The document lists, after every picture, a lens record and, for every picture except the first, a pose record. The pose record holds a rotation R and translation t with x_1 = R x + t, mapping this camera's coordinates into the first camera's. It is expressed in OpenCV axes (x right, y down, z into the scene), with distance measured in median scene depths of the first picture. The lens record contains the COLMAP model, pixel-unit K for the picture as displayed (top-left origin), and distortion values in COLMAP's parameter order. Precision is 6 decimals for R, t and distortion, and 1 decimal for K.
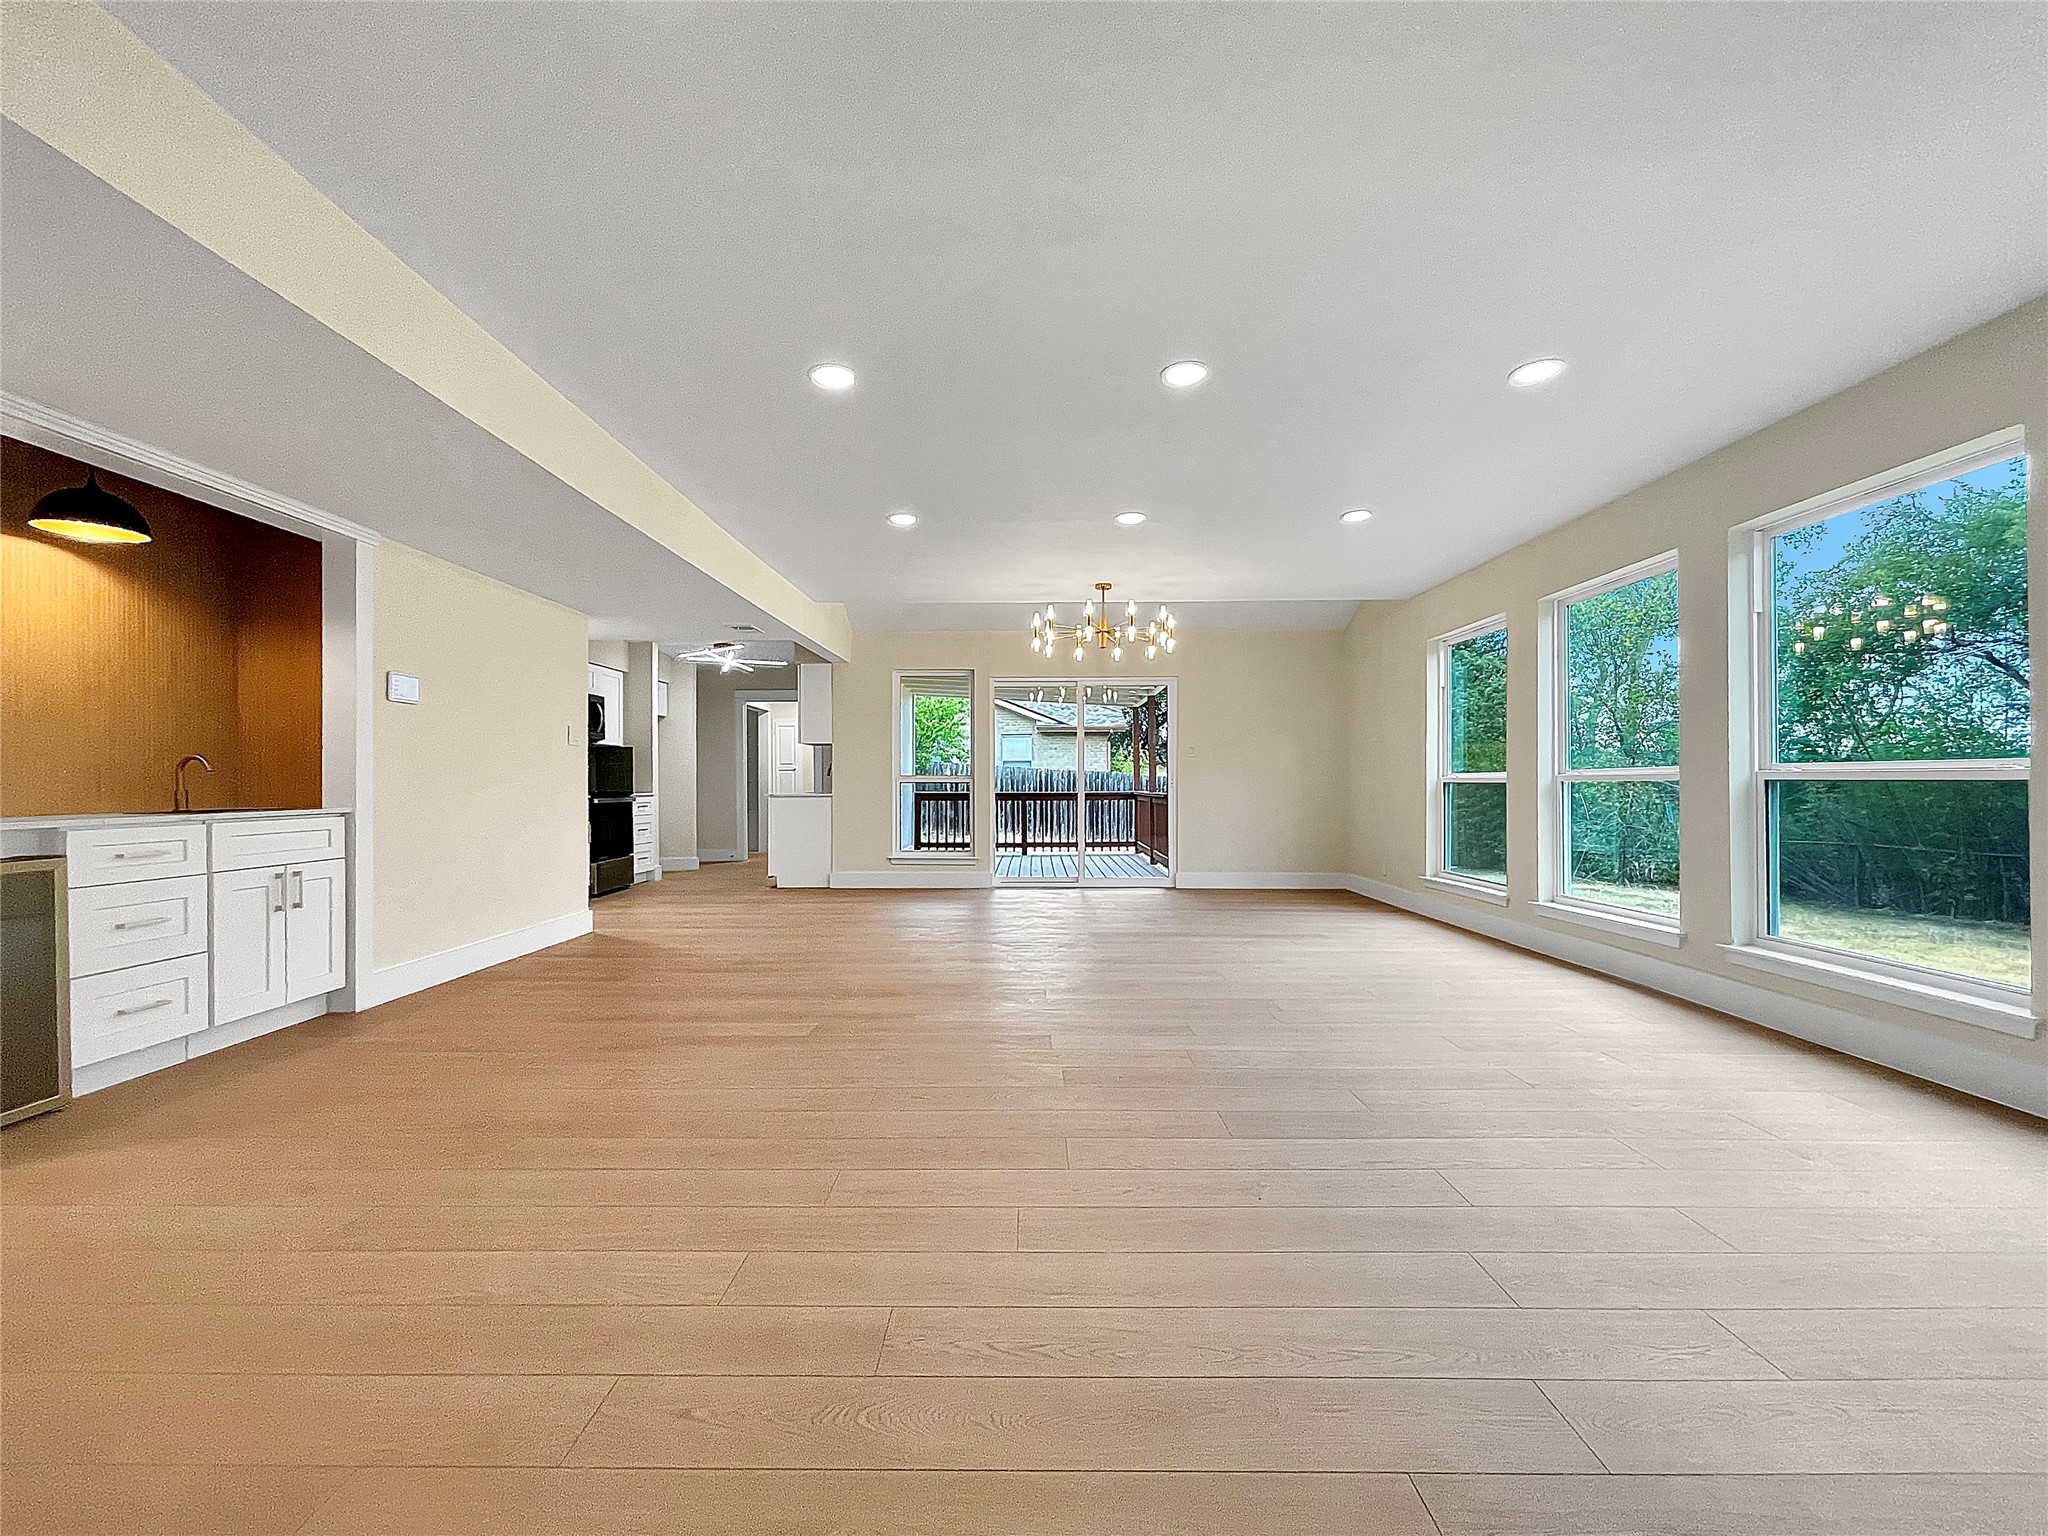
lens RADIAL K [[847.6, 0, 1013.2], [0, 847.6, 778.4], [0, 0, 1]] dist [0.000427, -0.000013]
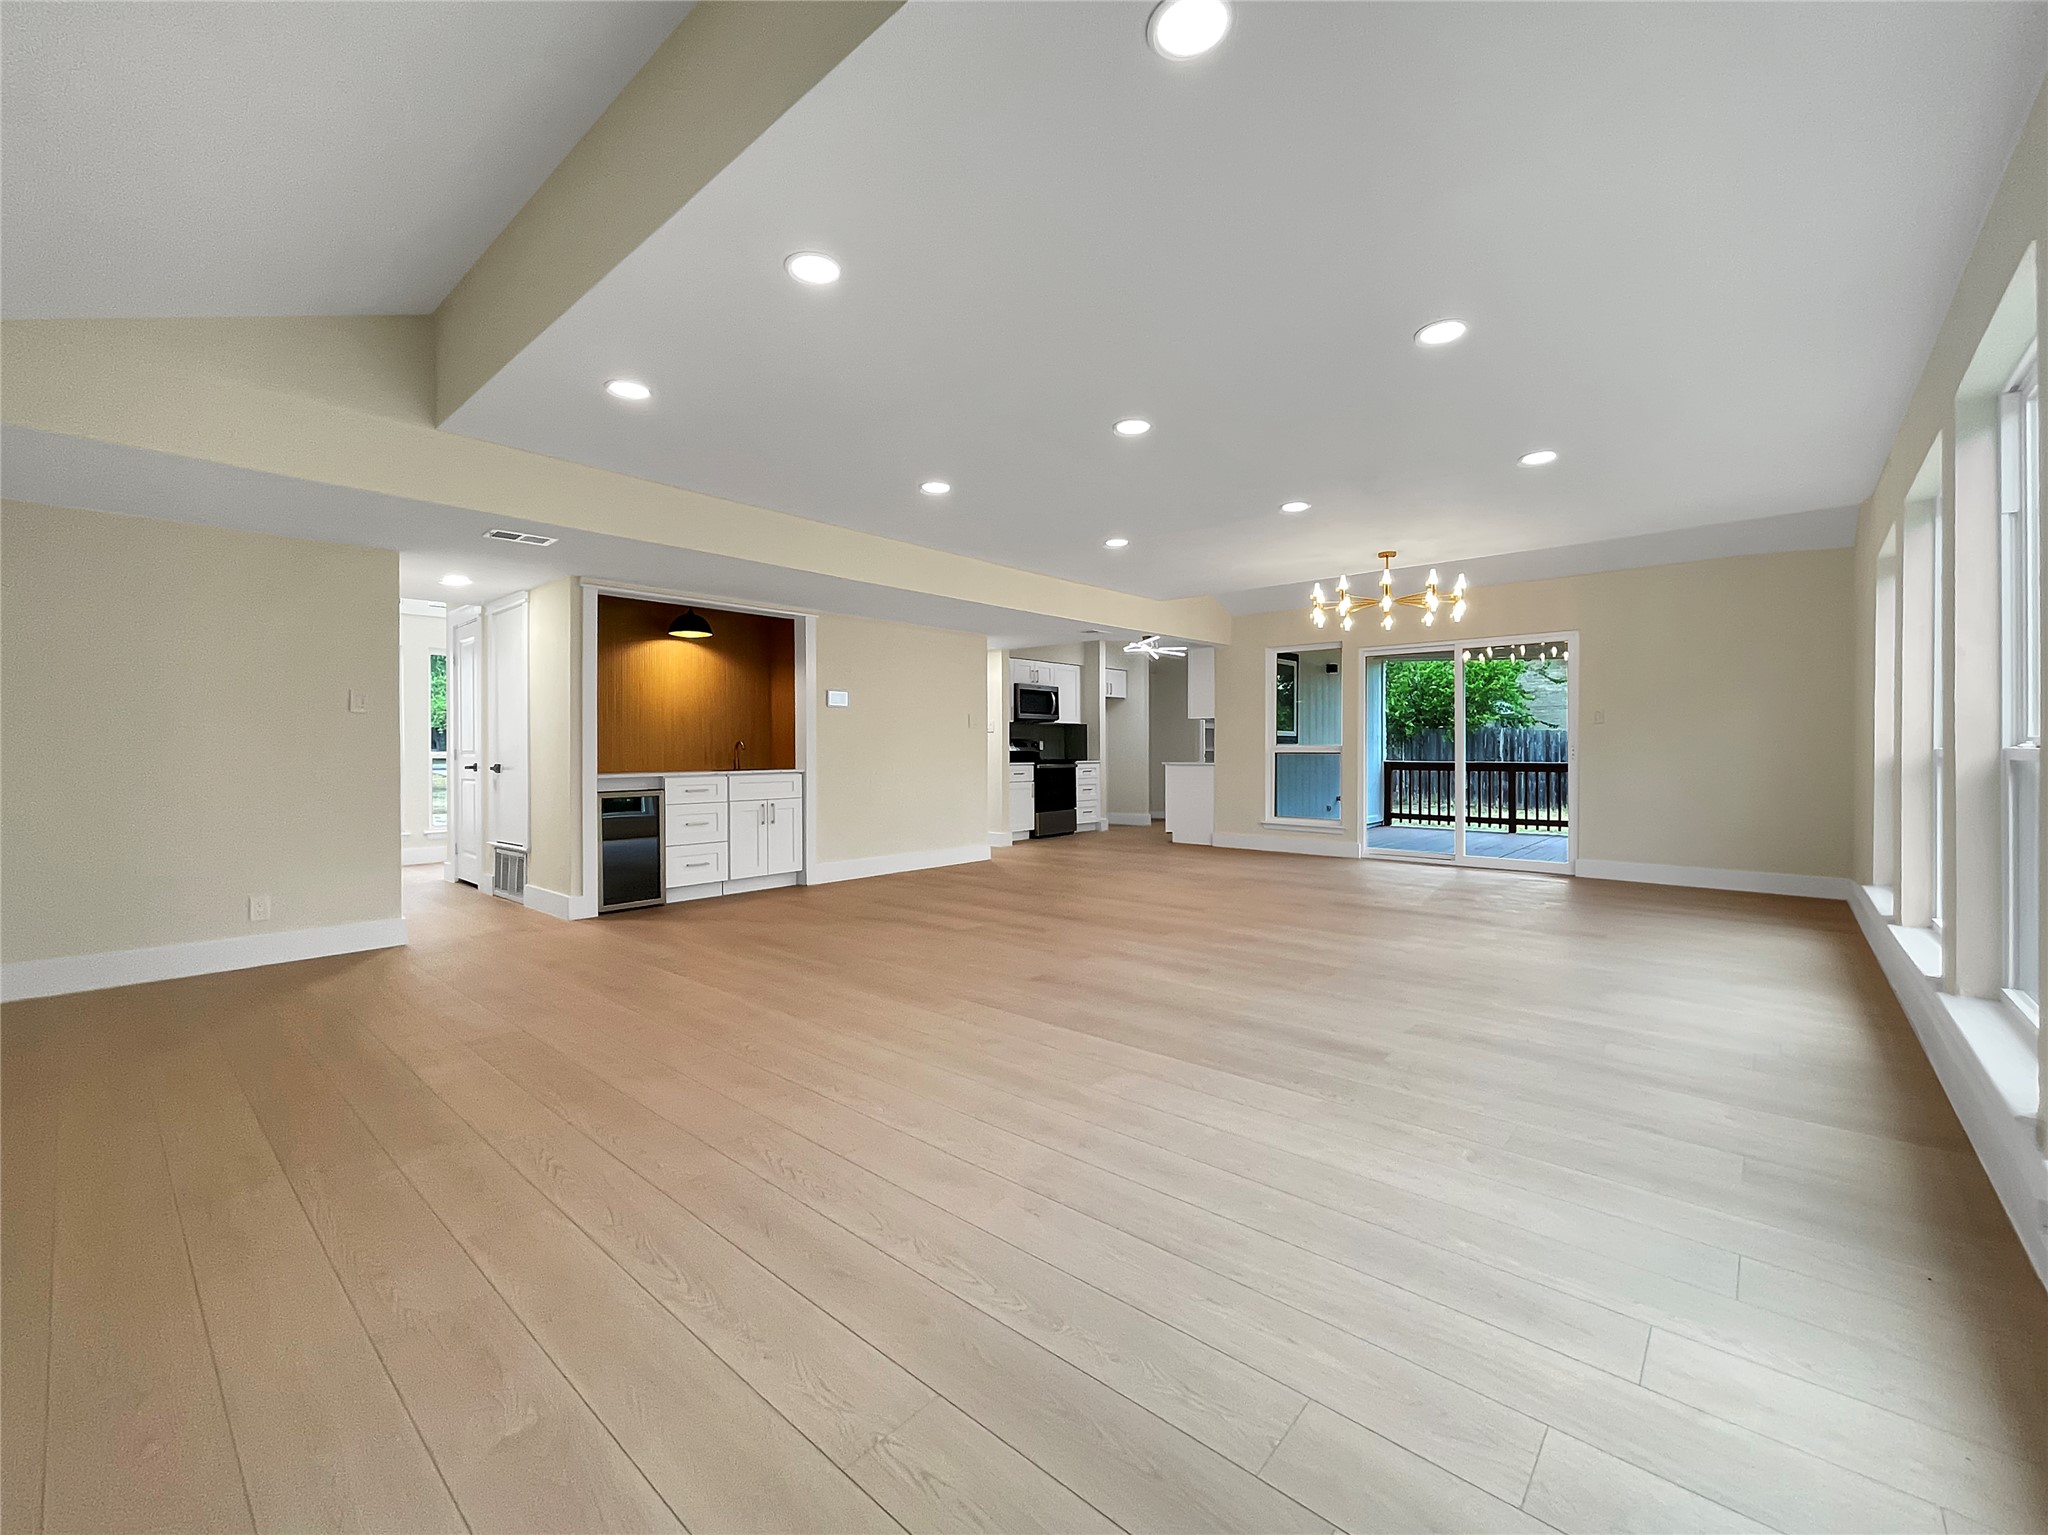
lens RADIAL K [[833.7, 0, 1010.8], [0, 833.7, 747.5], [0, 0, 1]] dist [0.000623, 0.000032]
pose [[0.754740, -0.002491, -0.656019, 0.437972], [0.004574, 0.999988, 0.001465, -0.007154], [0.656008, -0.004106, 0.754743, -0.016286]]
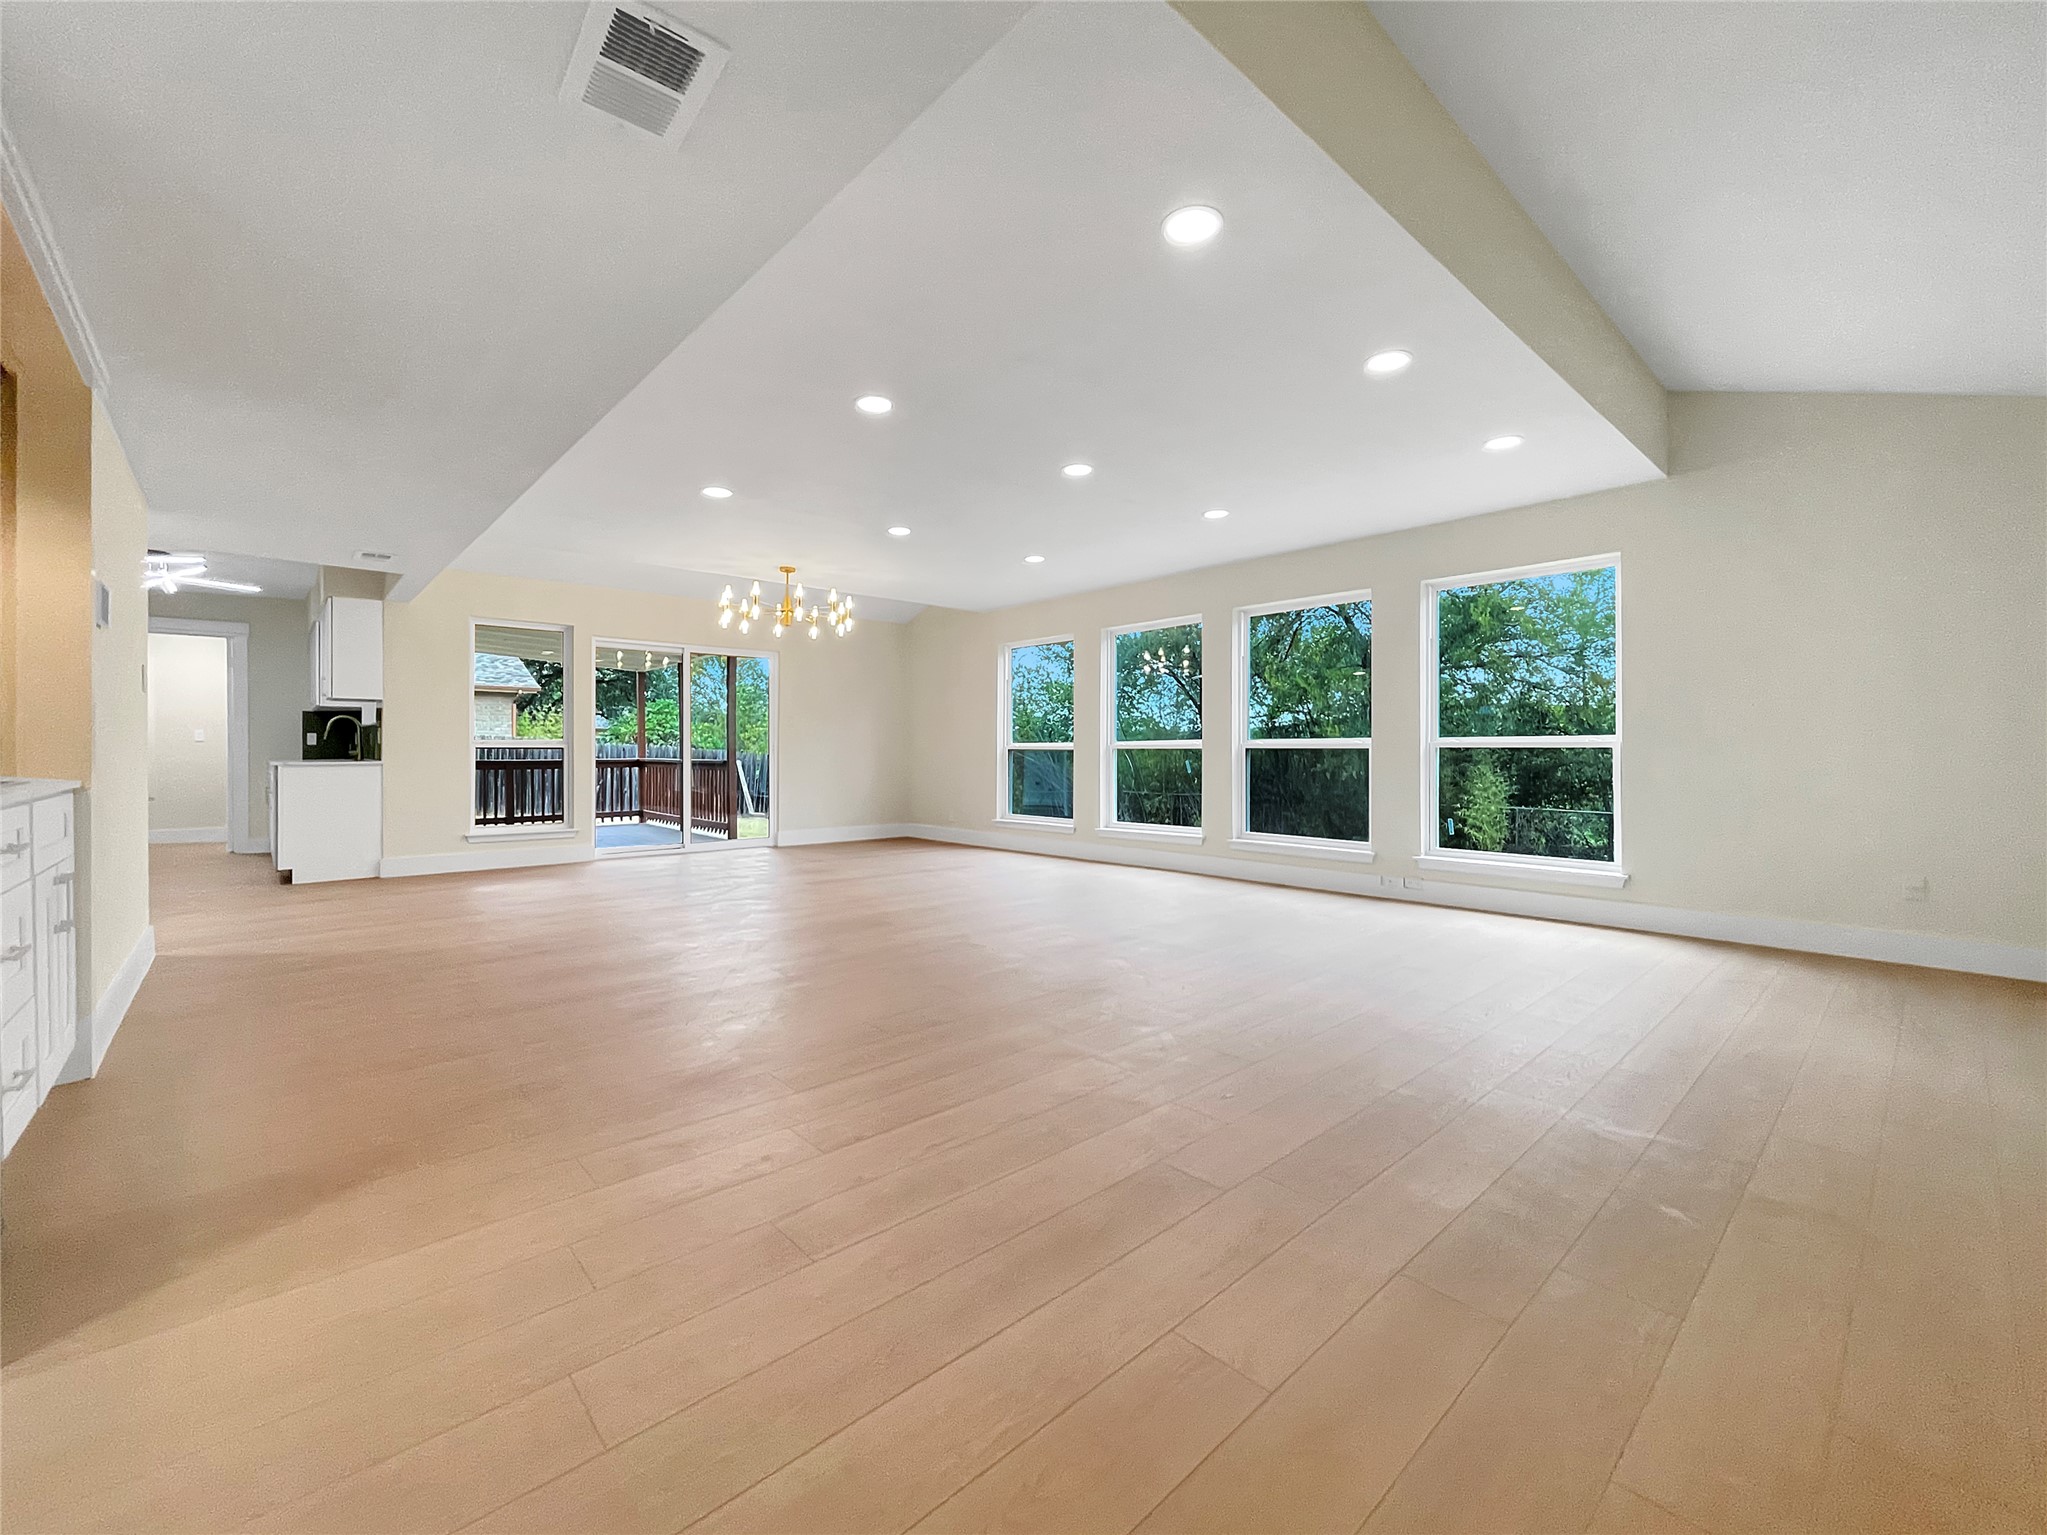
lens RADIAL K [[847.2, 0, 1012.7], [0, 847.2, 777.9], [0, 0, 1]] dist [0.000427, -0.000013]
pose [[0.737141, -0.019986, 0.675443, -0.451782], [-0.004582, 0.999392, 0.034572, 0.003275], [-0.675723, -0.028579, 0.736601, -0.010072]]
